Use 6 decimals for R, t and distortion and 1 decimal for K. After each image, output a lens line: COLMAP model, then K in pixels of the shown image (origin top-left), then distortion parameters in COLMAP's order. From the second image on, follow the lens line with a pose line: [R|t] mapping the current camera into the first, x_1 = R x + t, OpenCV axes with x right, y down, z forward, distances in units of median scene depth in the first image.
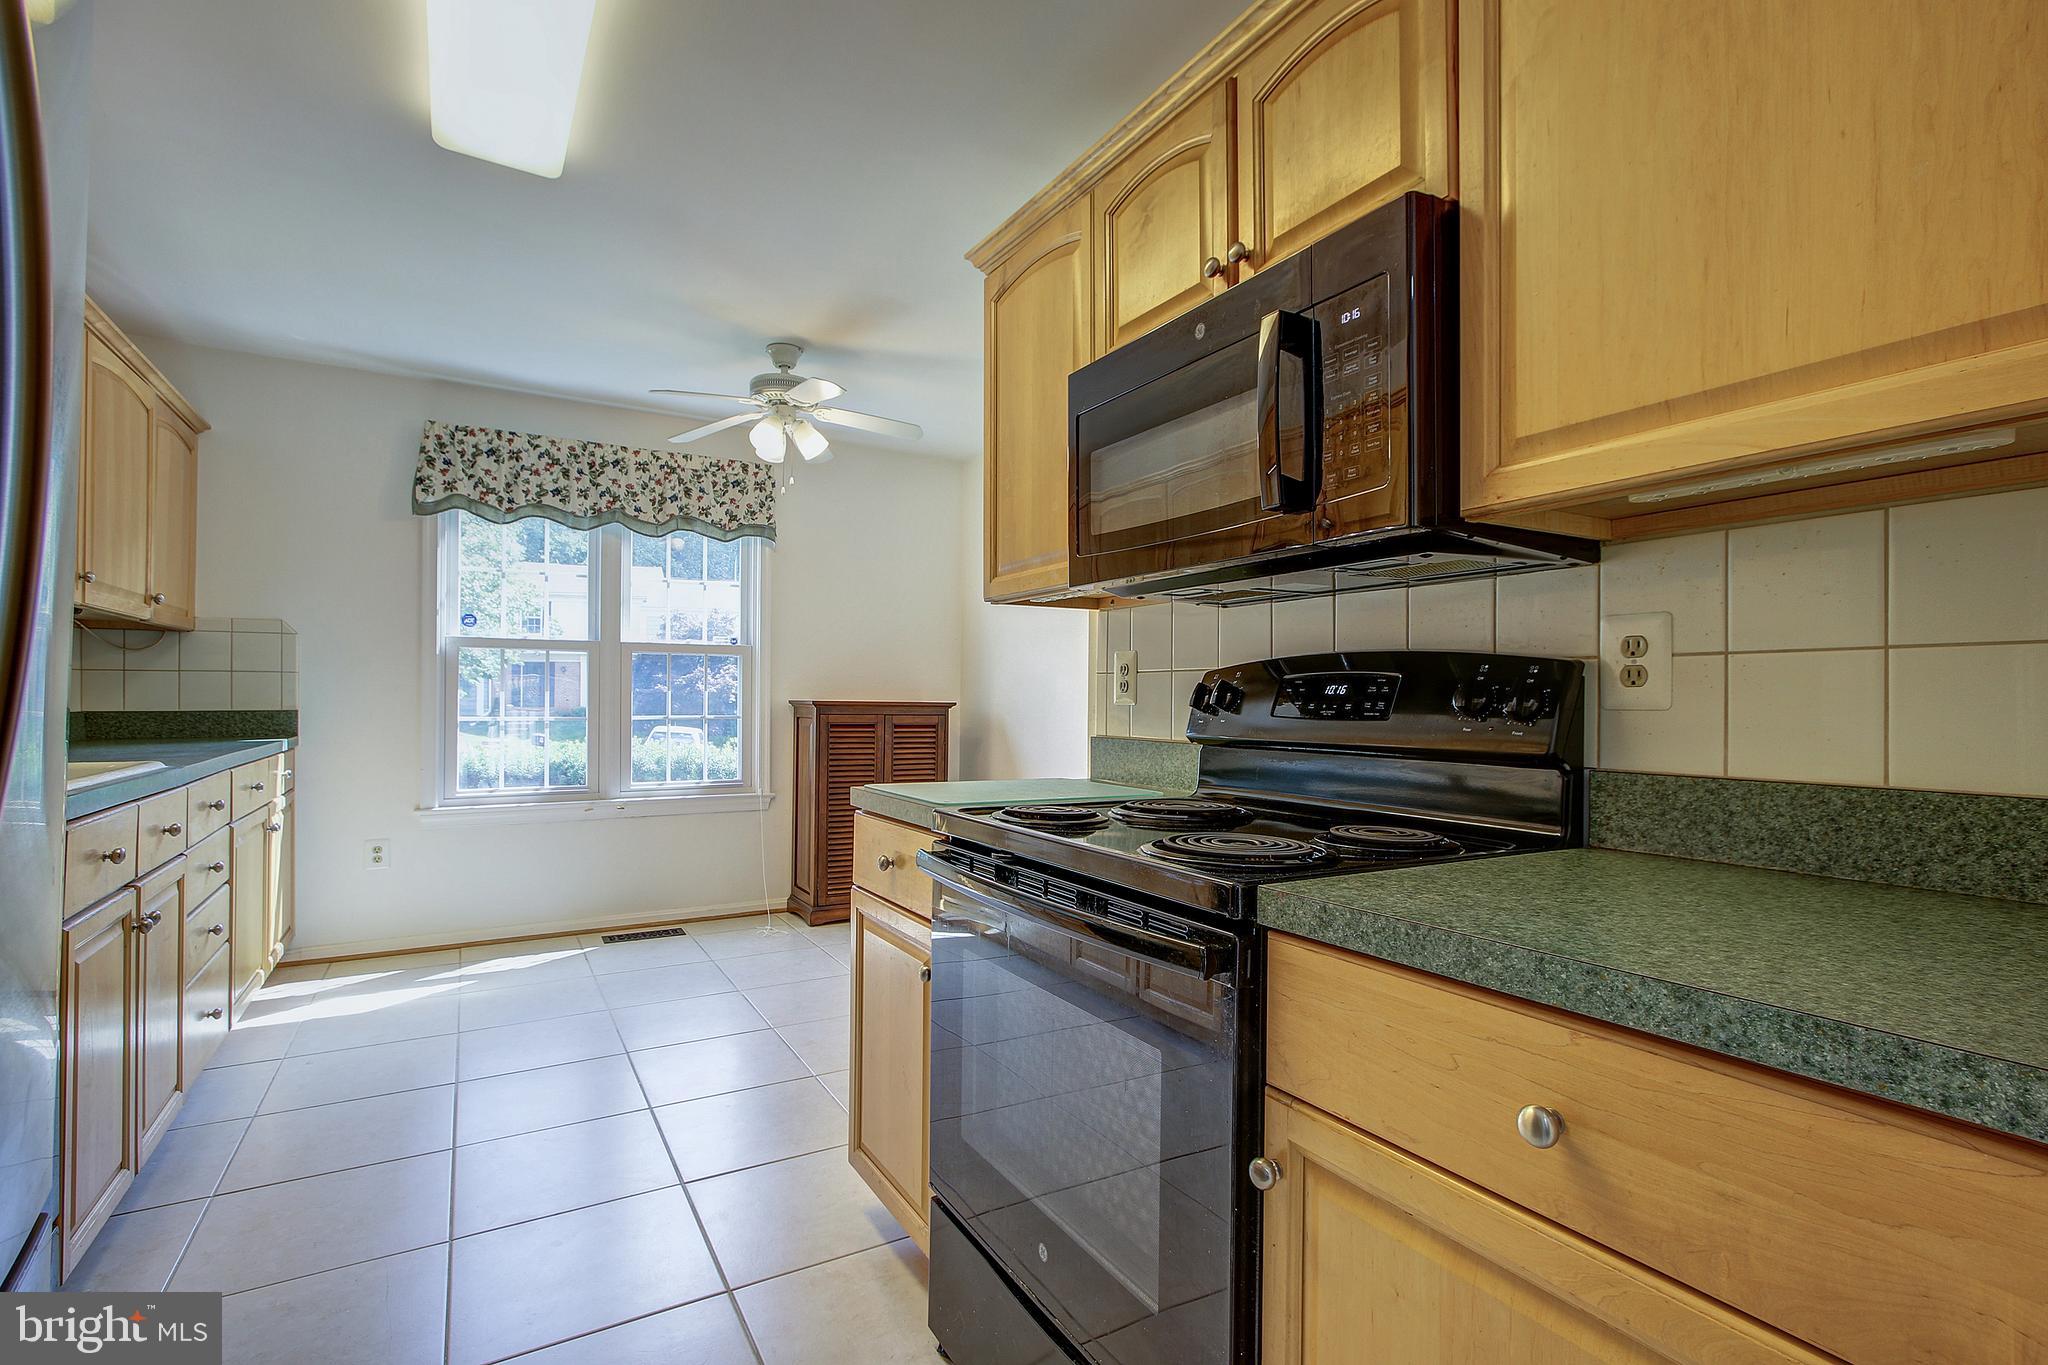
lens RADIAL K [[929.6, 0, 1032.6], [0, 929.6, 709.5], [0, 0, 1]] dist [-0.002051, -0.000388]
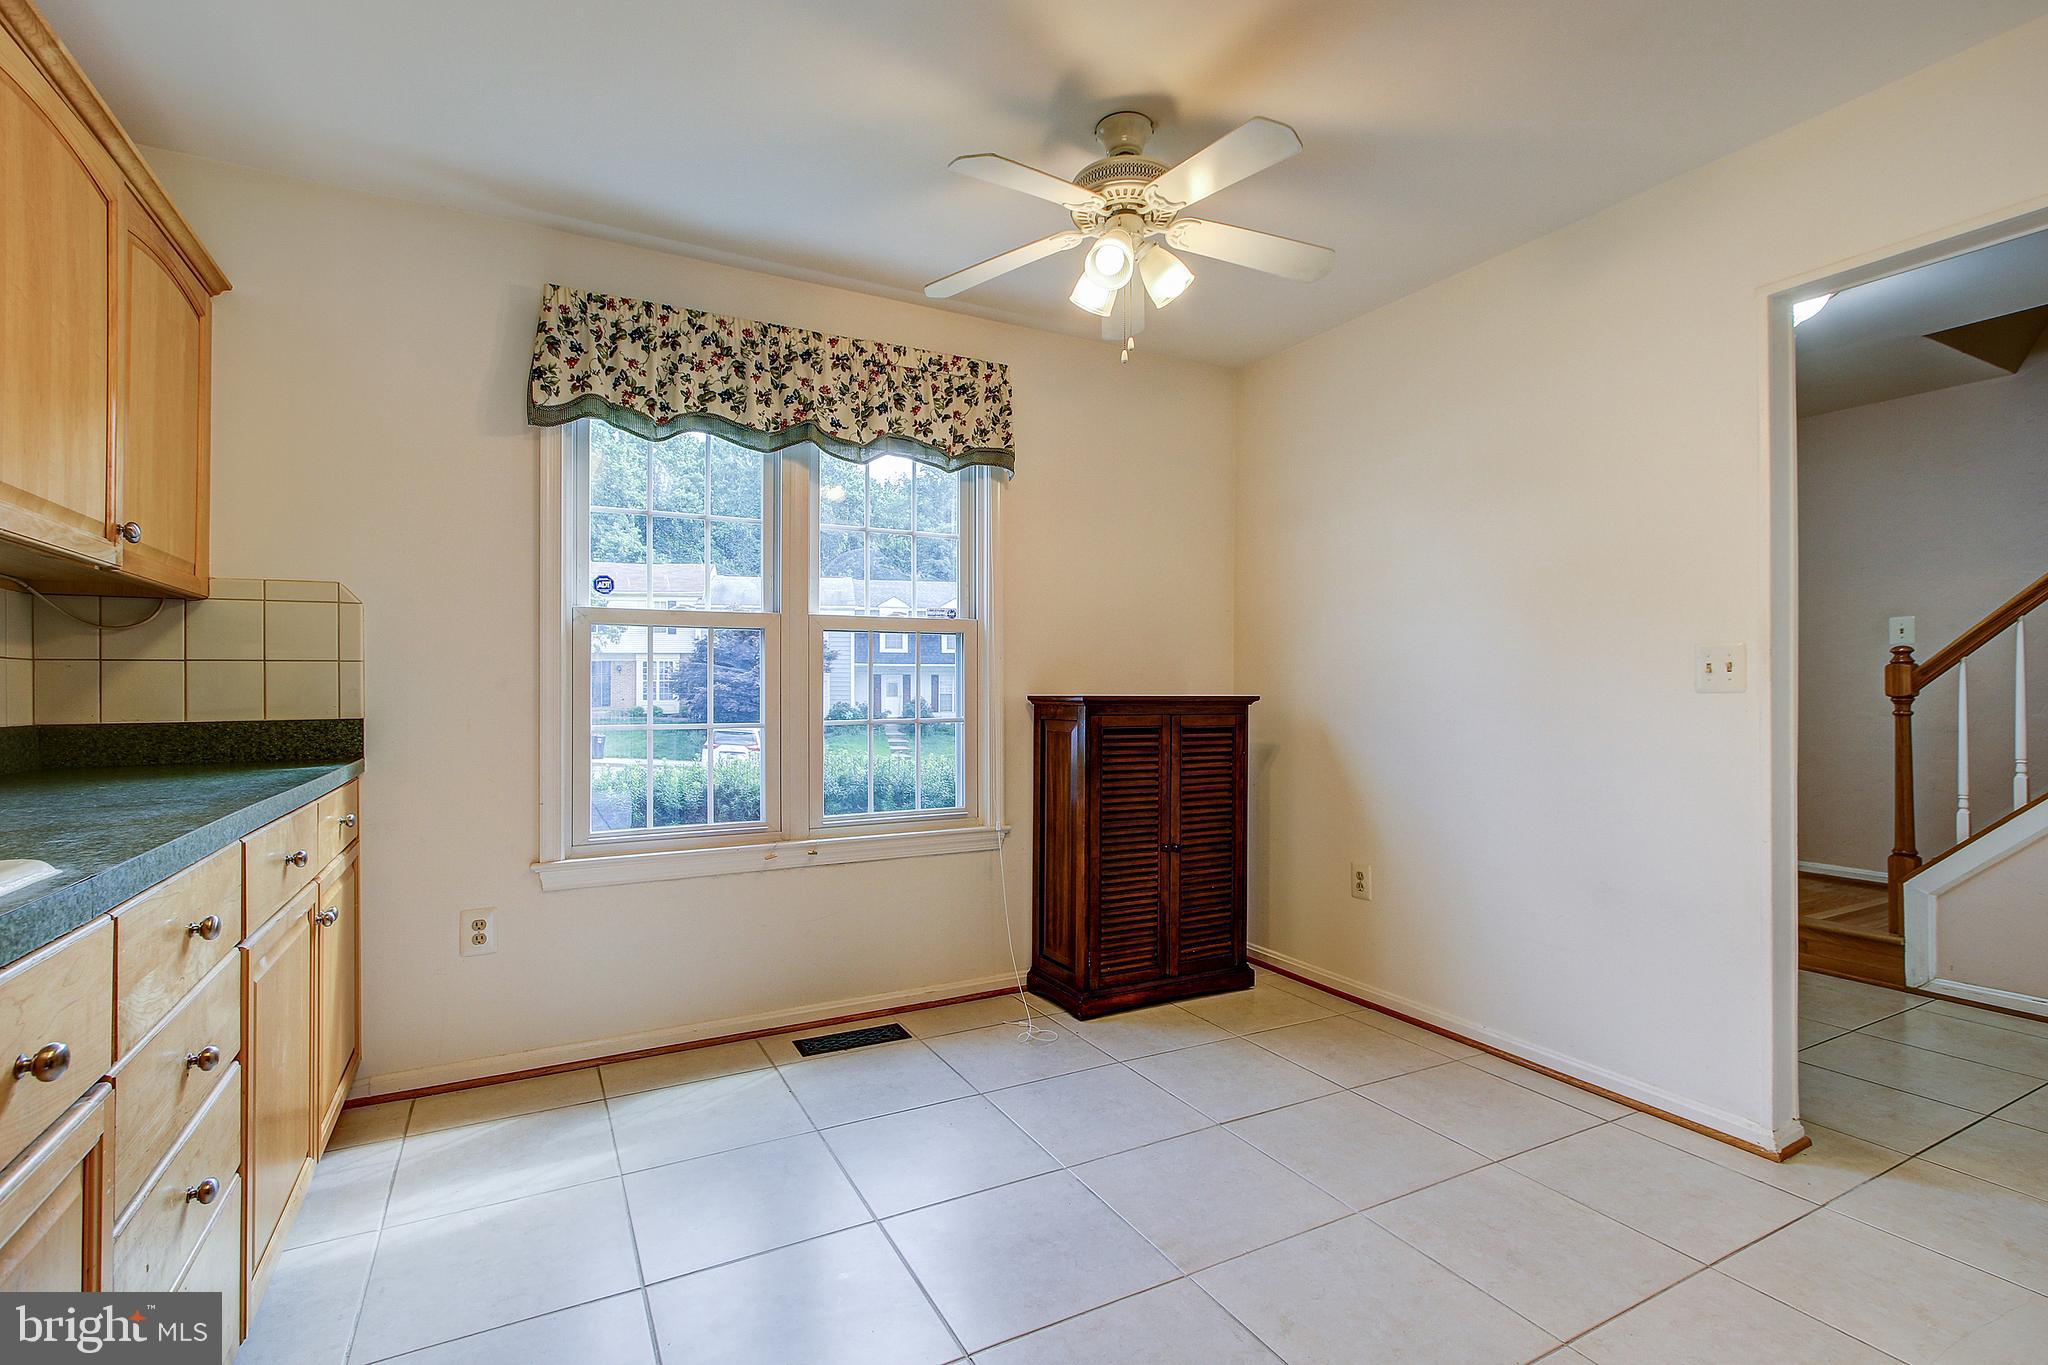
lens RADIAL K [[949.0, 0, 1050.6], [0, 949.0, 697.0], [0, 0, 1]] dist [-0.002622, 0.000244]
pose [[0.999132, -0.011938, -0.039919, -0.247995], [0.011637, 0.999902, -0.007759, -0.003250], [0.040008, 0.007287, 0.999173, 0.310757]]
